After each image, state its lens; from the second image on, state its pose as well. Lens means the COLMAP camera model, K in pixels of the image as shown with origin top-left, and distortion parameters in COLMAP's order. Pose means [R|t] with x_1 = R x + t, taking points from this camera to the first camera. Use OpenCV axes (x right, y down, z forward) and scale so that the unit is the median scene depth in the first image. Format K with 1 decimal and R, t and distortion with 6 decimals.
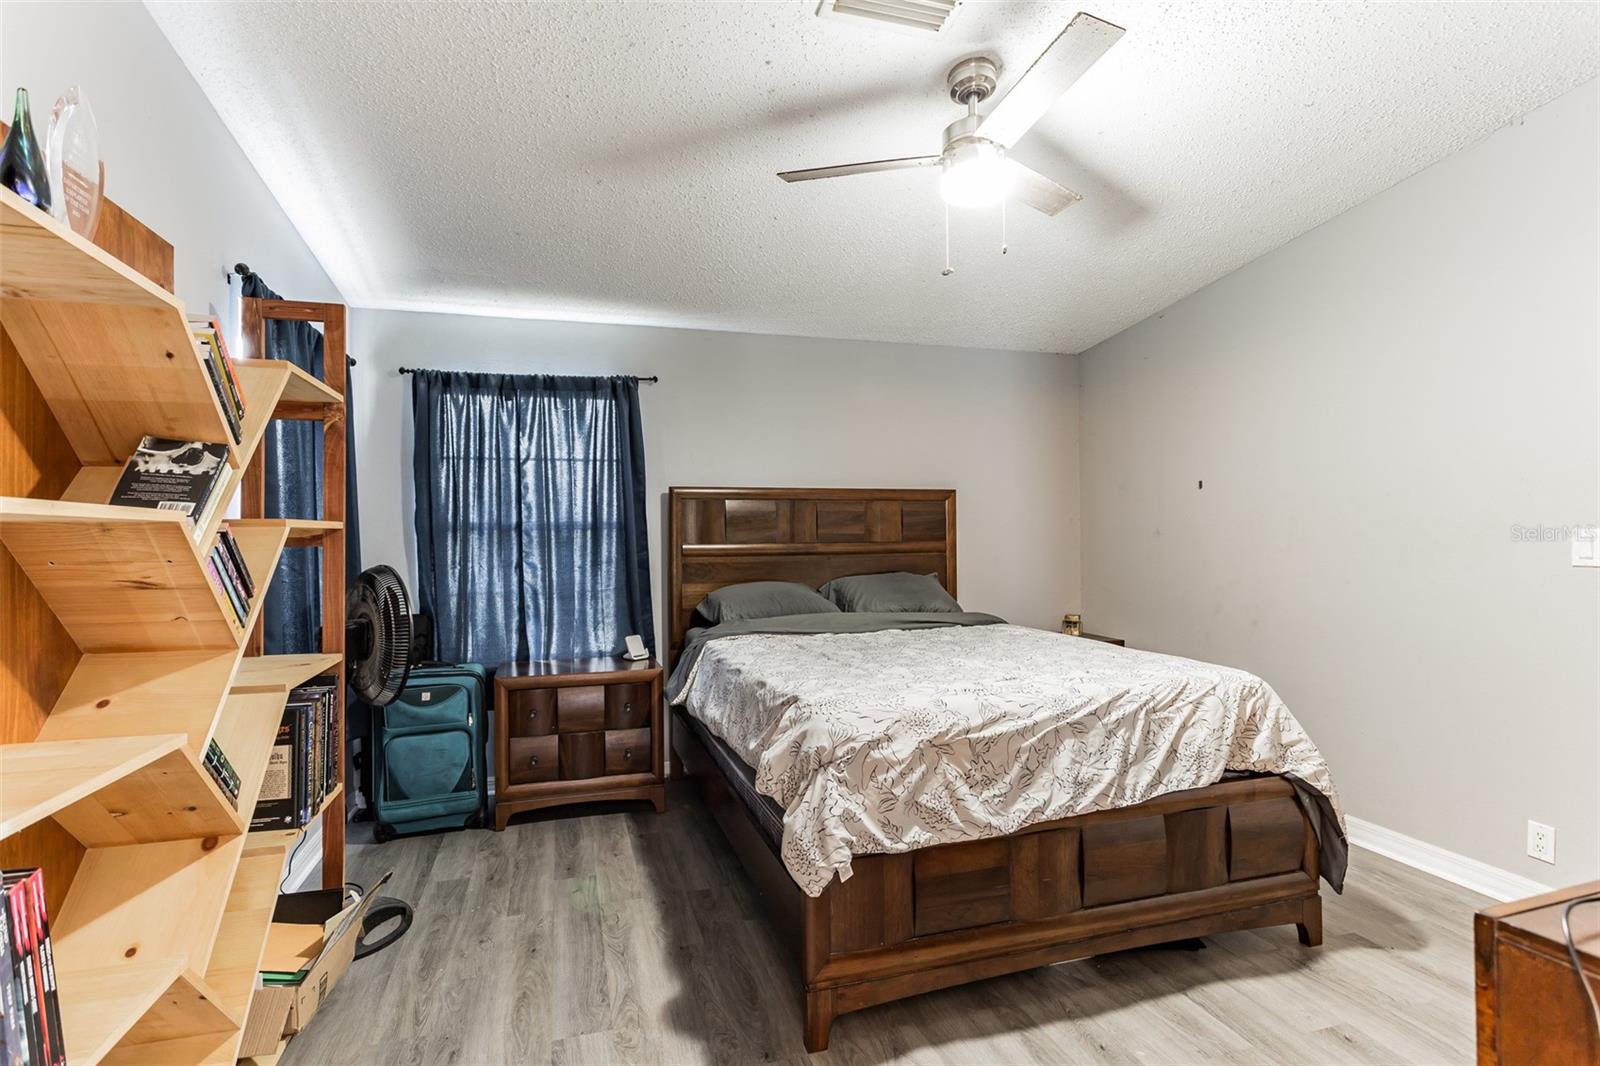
lens RADIAL K [[771.0, 0, 800.0], [0, 771.0, 533.0], [0, 0, 1]] dist [-0.001120, 0.000045]
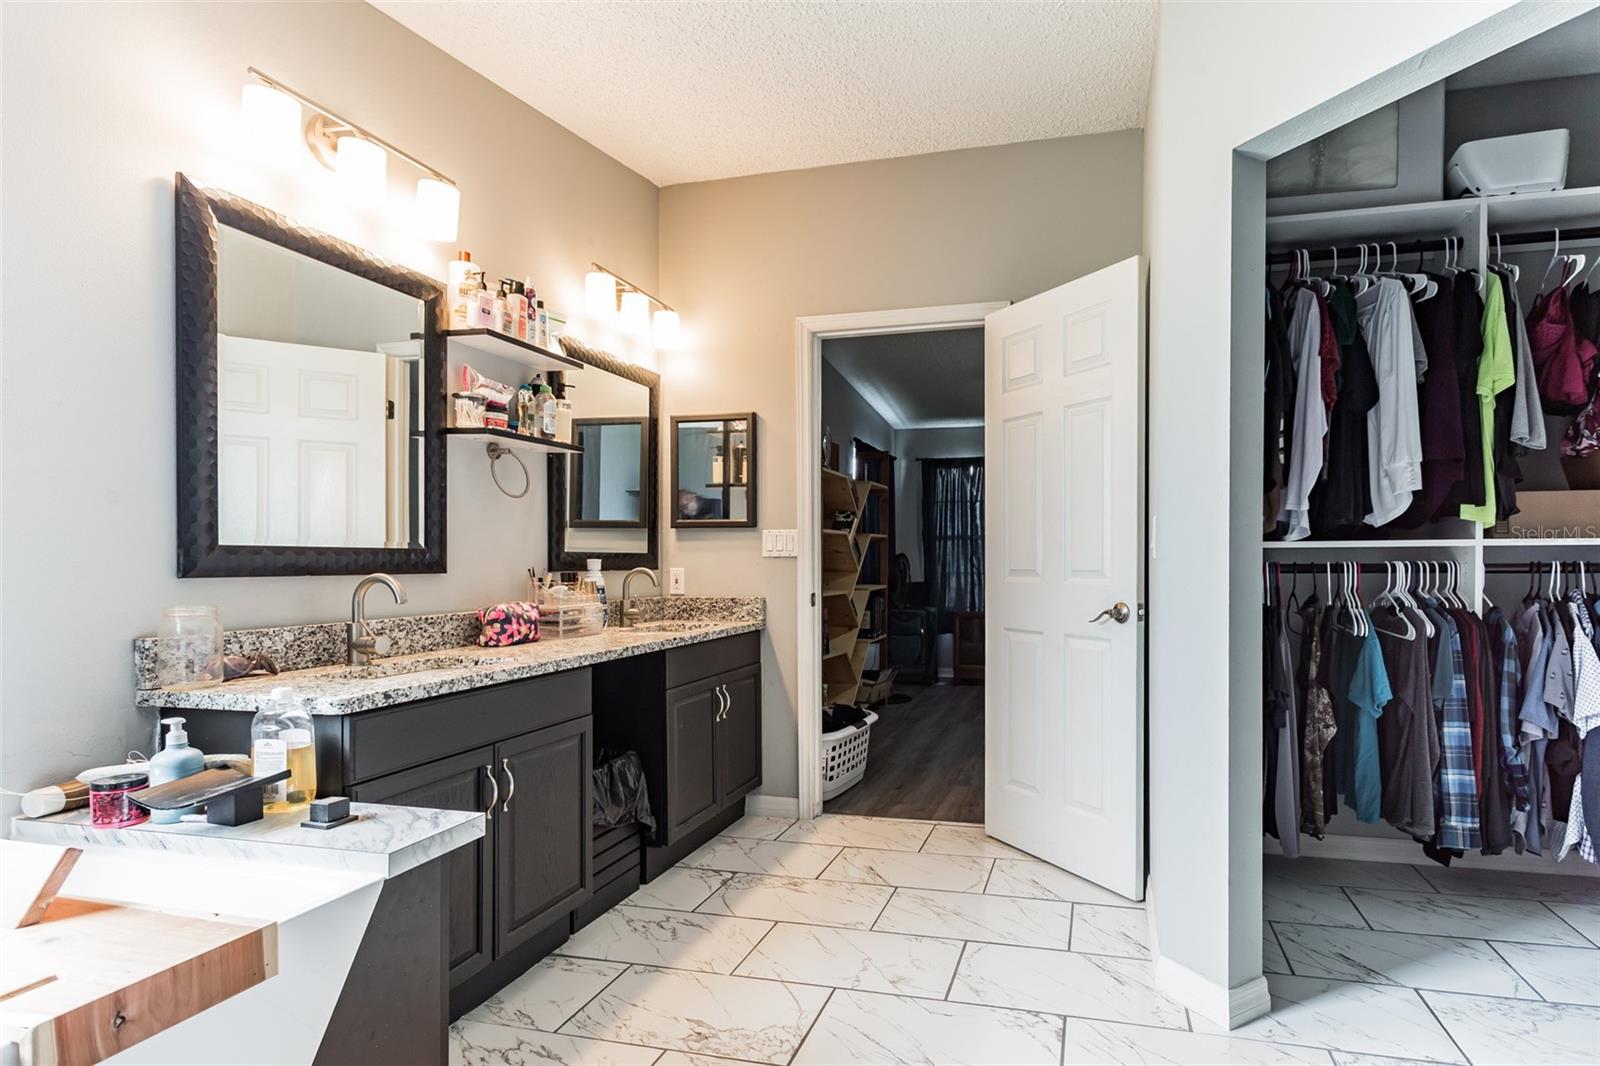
lens RADIAL K [[778.4, 0, 787.4], [0, 778.4, 569.2], [0, 0, 1]] dist [0.001019, 0.000521]
pose [[0.775775, 0.023446, -0.630574, 0.821558], [-0.005732, 0.999530, 0.030112, 0.025138], [0.630984, -0.019746, 0.775545, -1.280962]]
